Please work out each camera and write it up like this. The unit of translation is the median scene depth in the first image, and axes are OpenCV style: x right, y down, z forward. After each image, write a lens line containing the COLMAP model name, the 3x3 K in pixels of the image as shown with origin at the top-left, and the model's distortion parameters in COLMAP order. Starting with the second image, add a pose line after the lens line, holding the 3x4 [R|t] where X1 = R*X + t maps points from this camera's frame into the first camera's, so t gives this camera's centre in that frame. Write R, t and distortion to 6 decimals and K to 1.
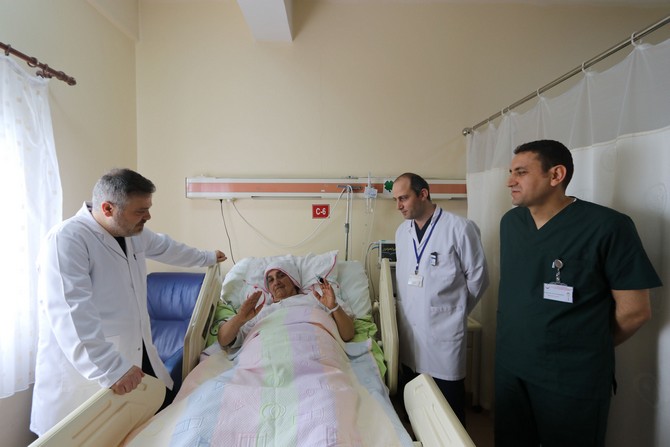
lens RADIAL K [[312.8, 0, 336.5], [0, 312.8, 207.9], [0, 0, 1]] dist [-0.002936, -0.000904]
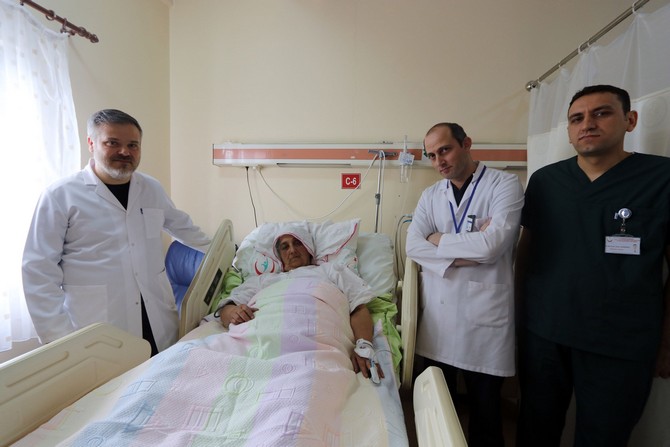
lens RADIAL K [[312.8, 0, 336.5], [0, 312.8, 207.9], [0, 0, 1]] dist [-0.002936, -0.000904]
pose [[0.983913, 0.028697, -0.176329, 0.100008], [-0.022132, 0.998991, 0.039082, 0.075891], [0.177272, -0.034550, 0.983555, 0.140174]]
